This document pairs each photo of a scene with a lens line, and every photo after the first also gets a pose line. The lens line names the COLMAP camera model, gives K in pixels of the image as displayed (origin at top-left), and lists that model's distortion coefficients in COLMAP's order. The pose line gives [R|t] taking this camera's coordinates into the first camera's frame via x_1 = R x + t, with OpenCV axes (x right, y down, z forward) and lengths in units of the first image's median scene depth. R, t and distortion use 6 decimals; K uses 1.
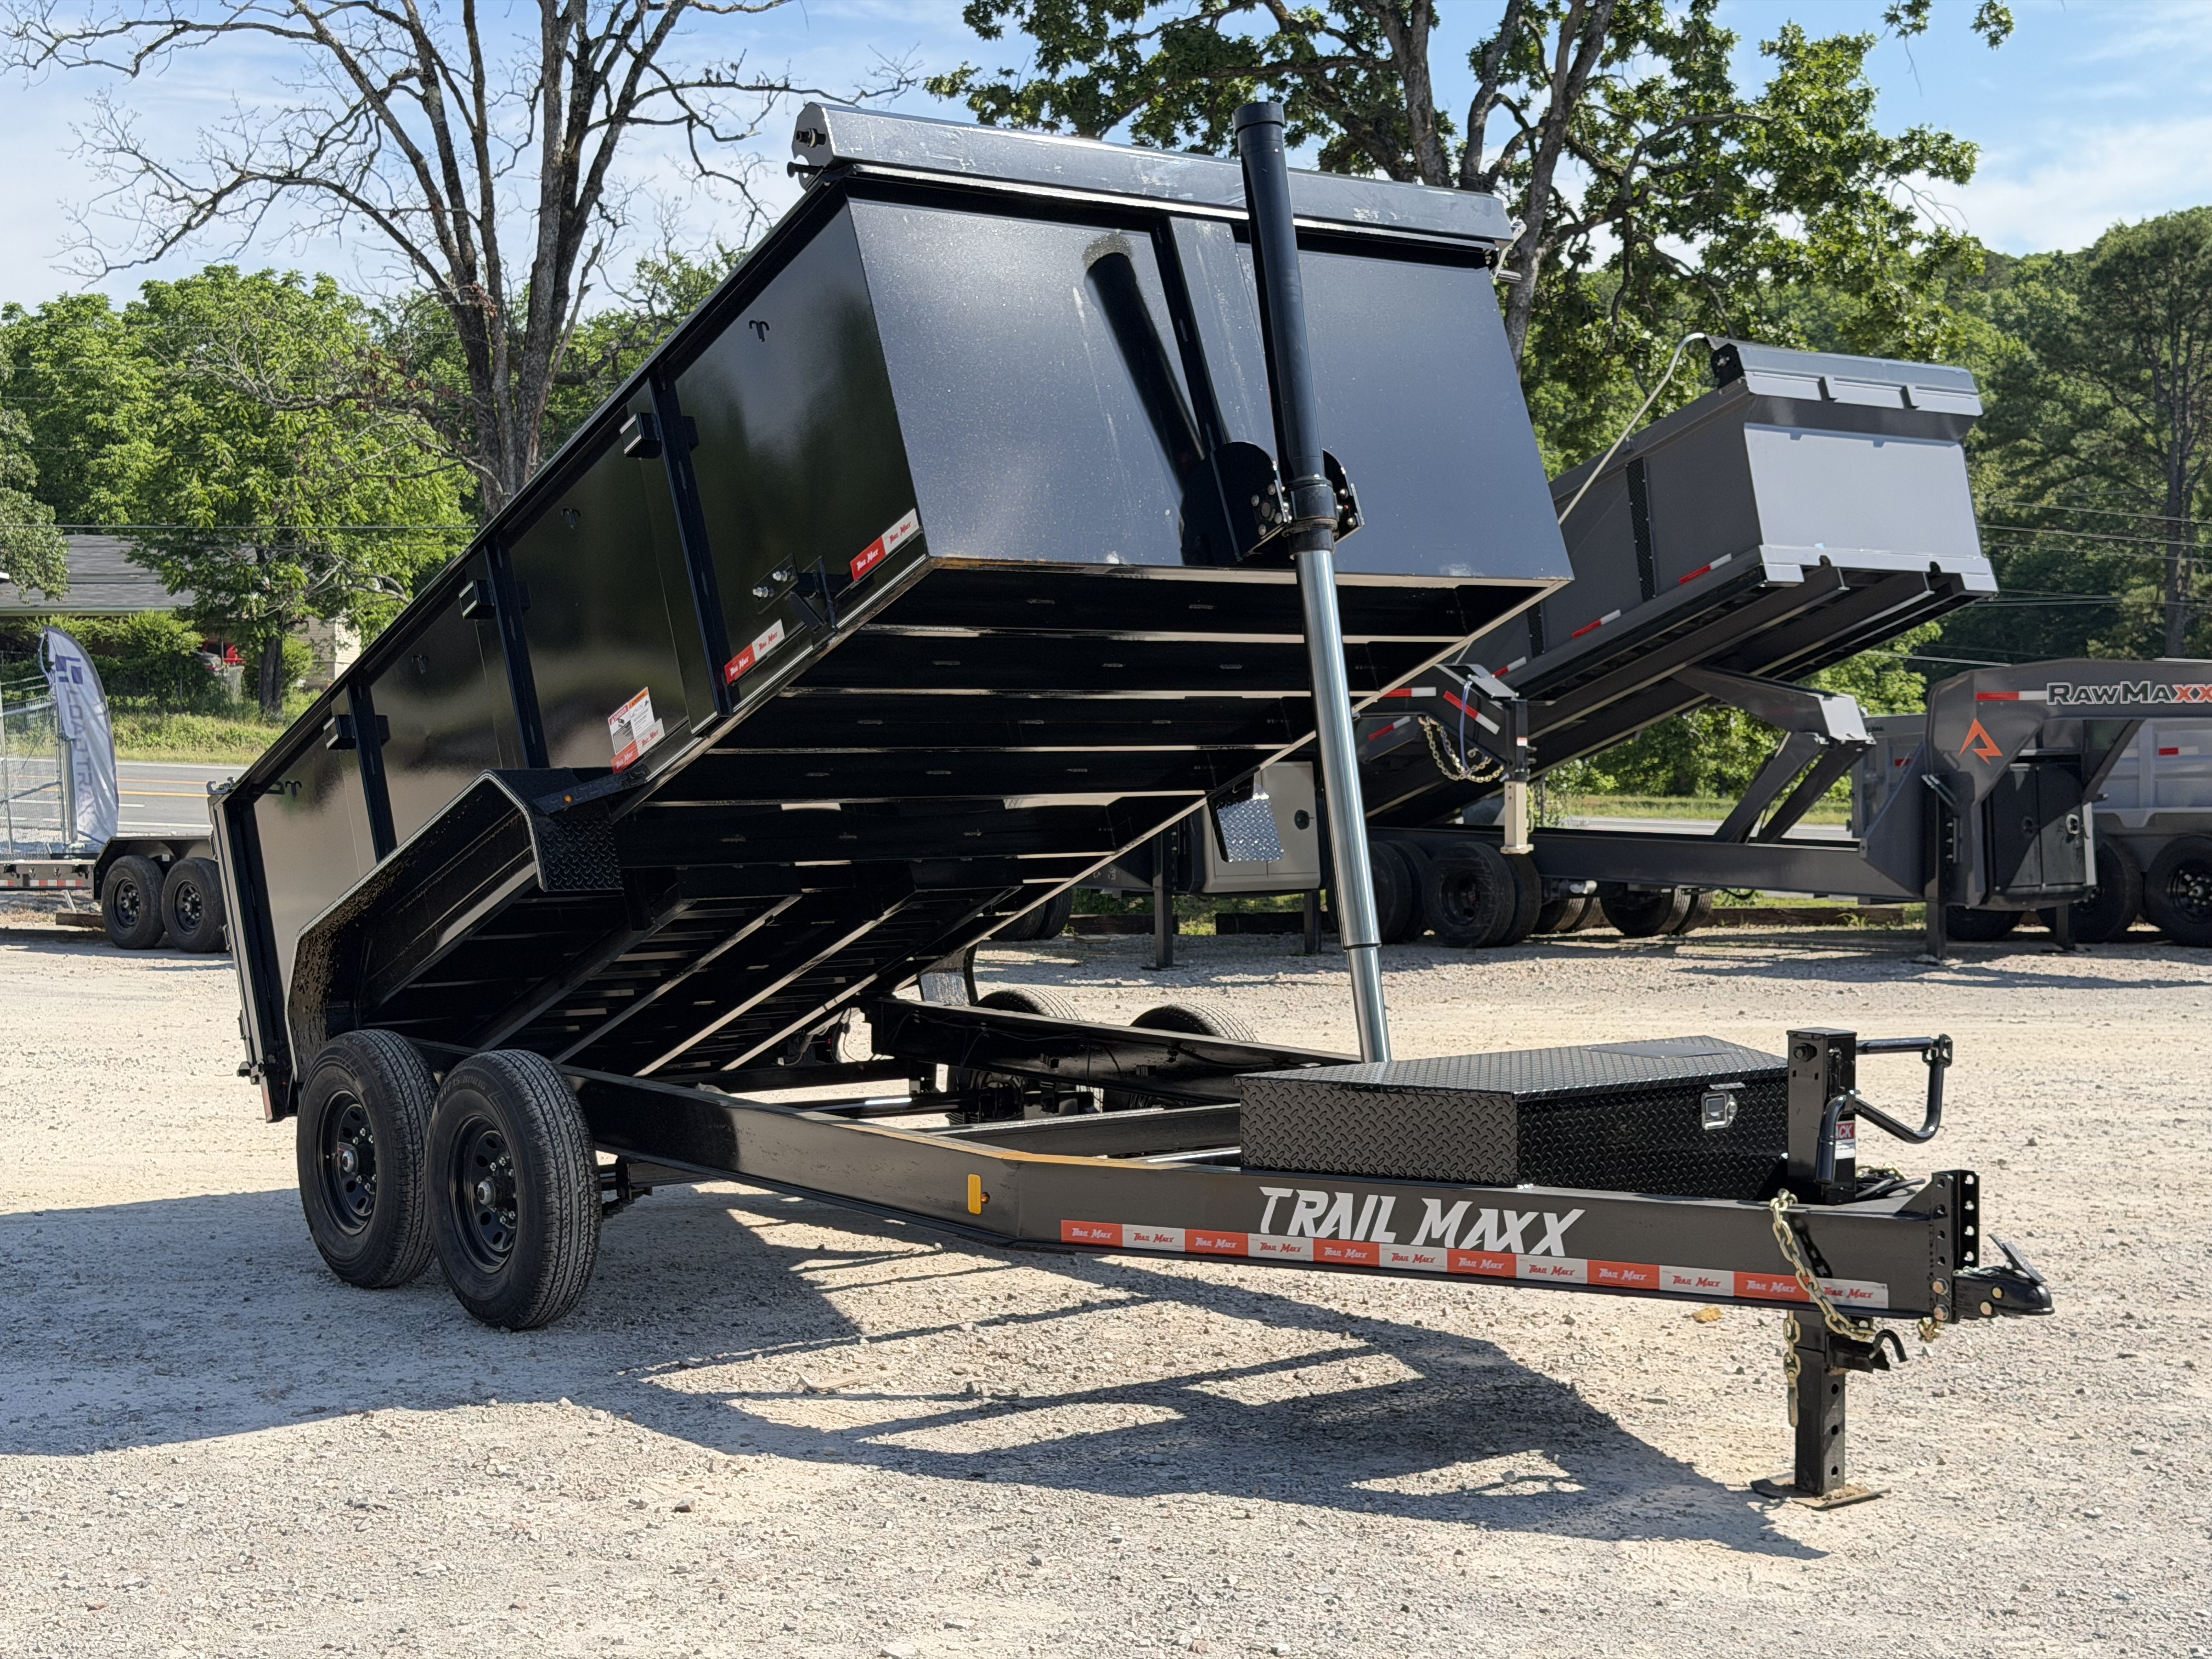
lens RADIAL K [[3122.9, 0, 1105.7], [0, 3122.9, 829.3], [0, 0, 1]] dist [0.099883, 0.000000]
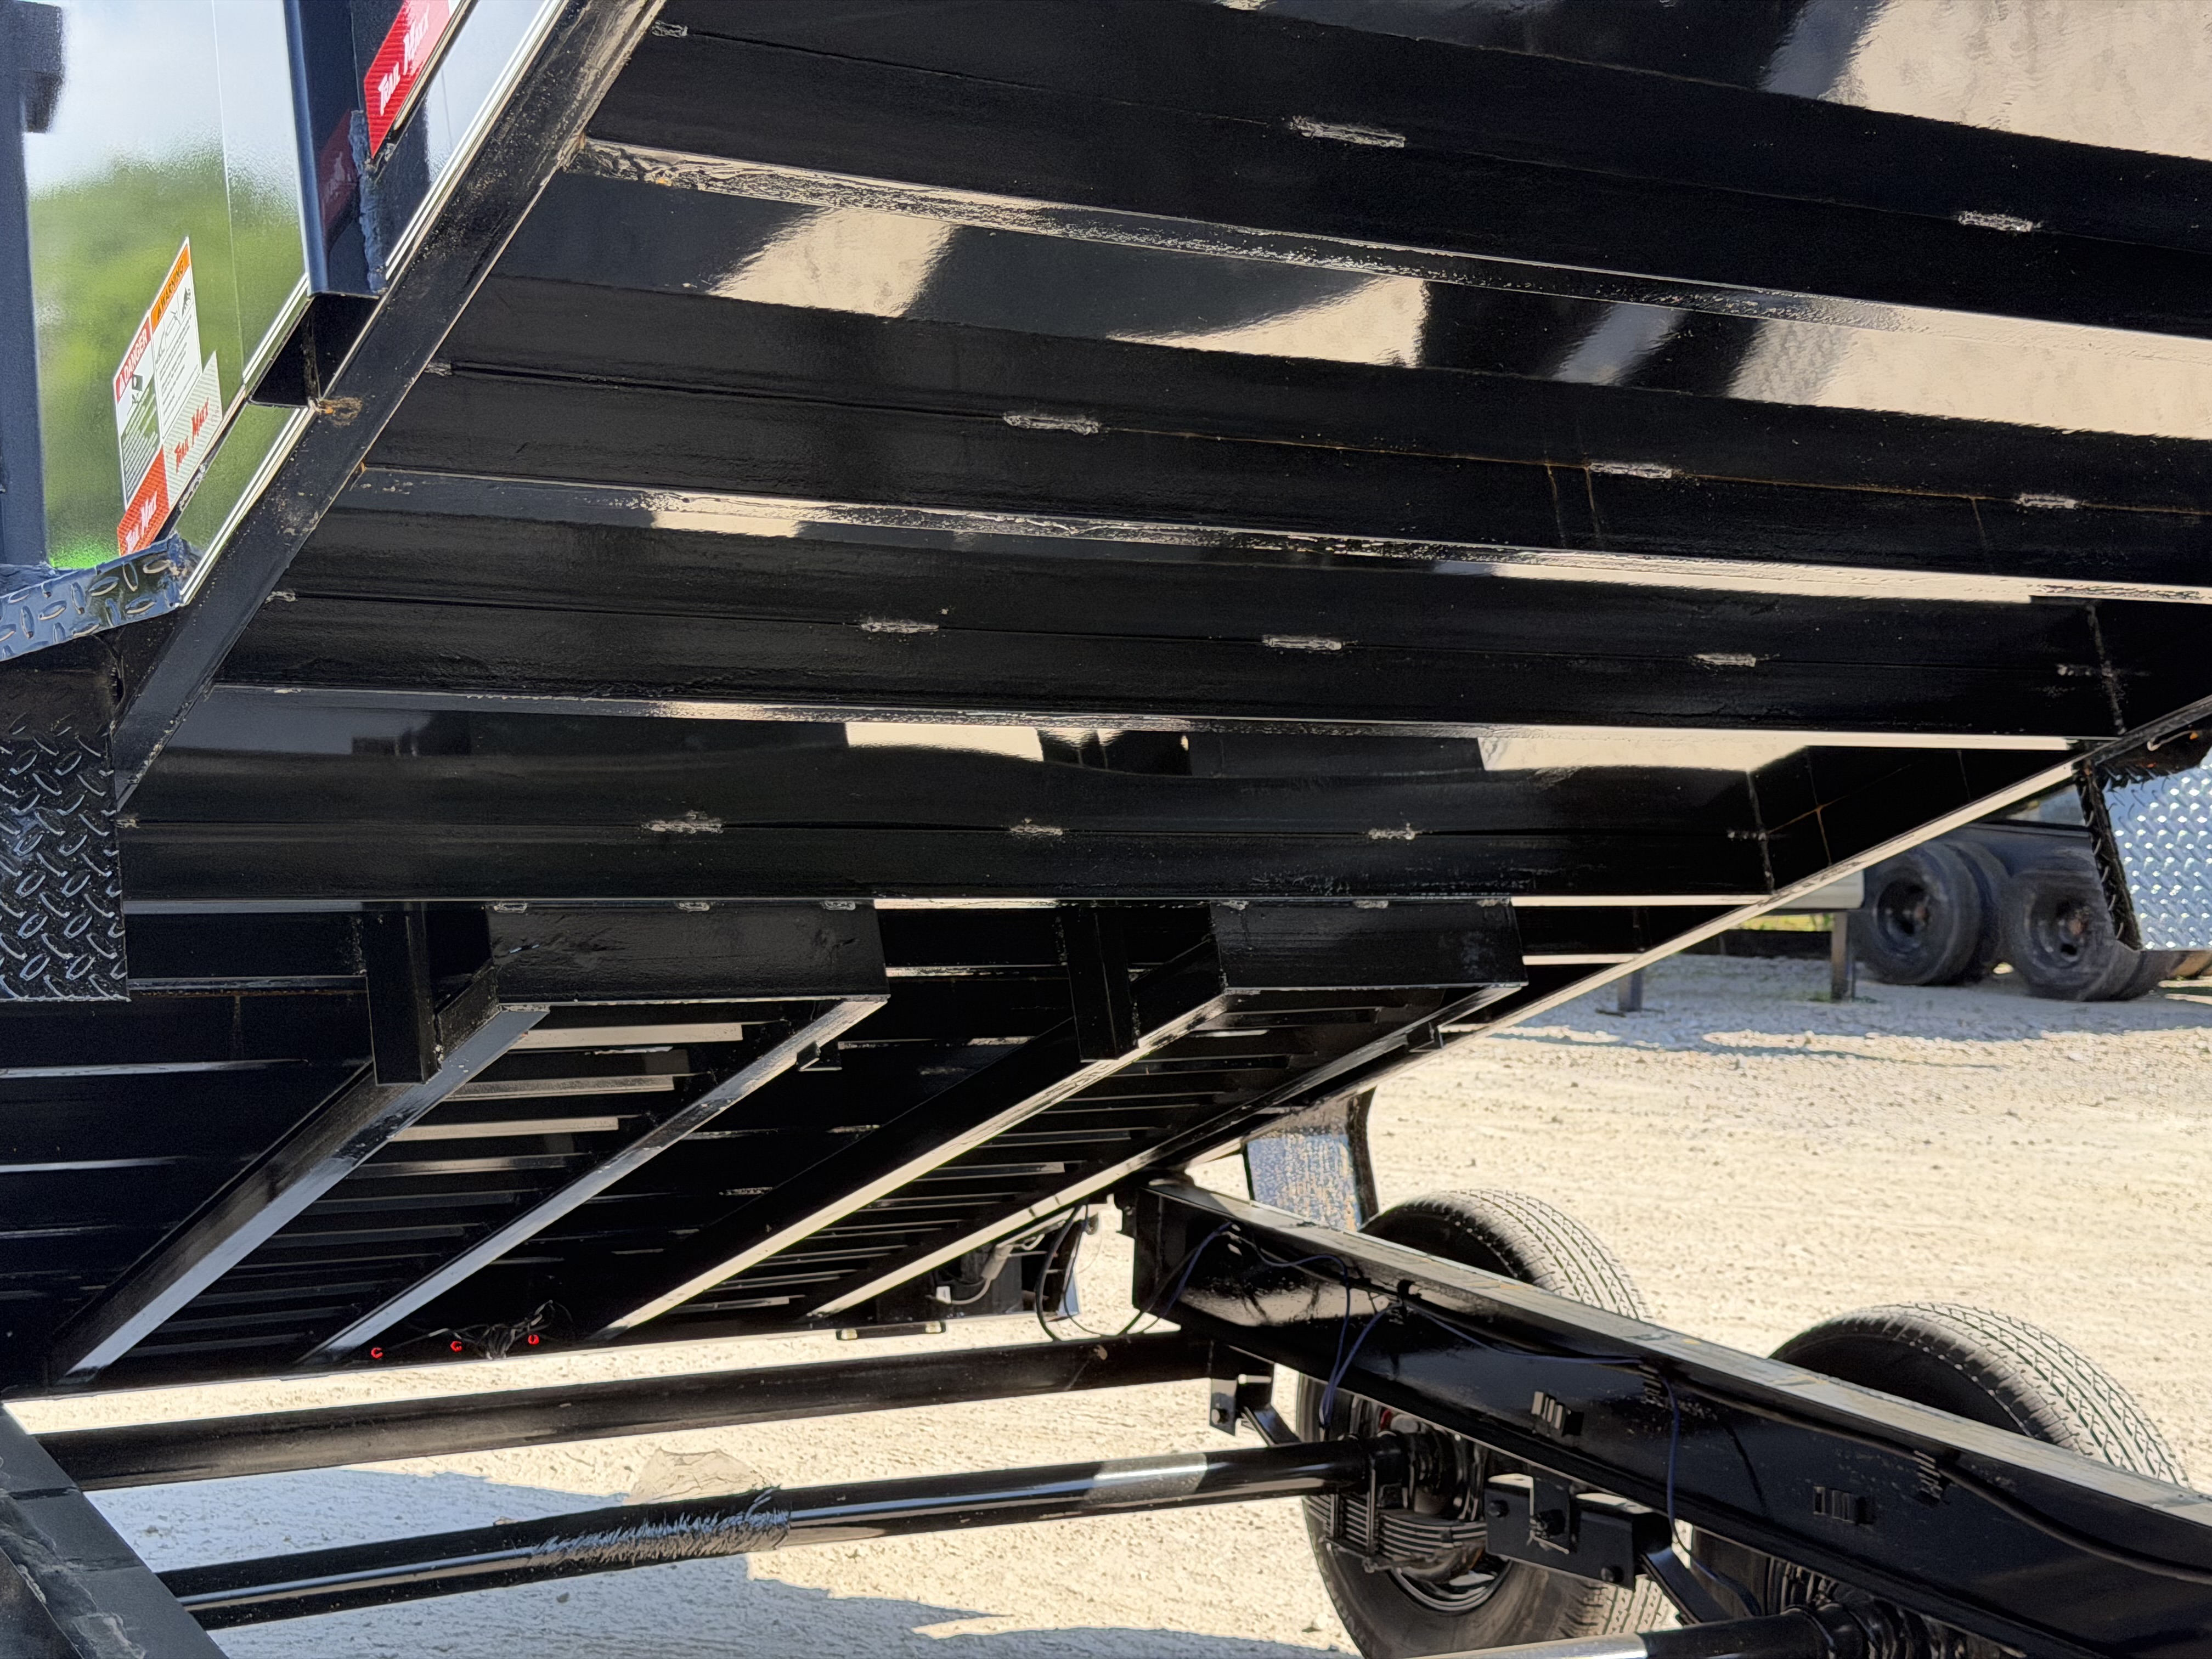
lens RADIAL K [[3122.9, 0, 1107.1], [0, 3122.9, 825.6], [0, 0, 1]] dist [0.099883, 0.000000]
pose [[0.991983, 0.039955, -0.119893, -0.027701], [-0.038795, 0.999175, 0.011994, -0.002177], [0.120273, -0.007247, 0.992714, 0.556024]]
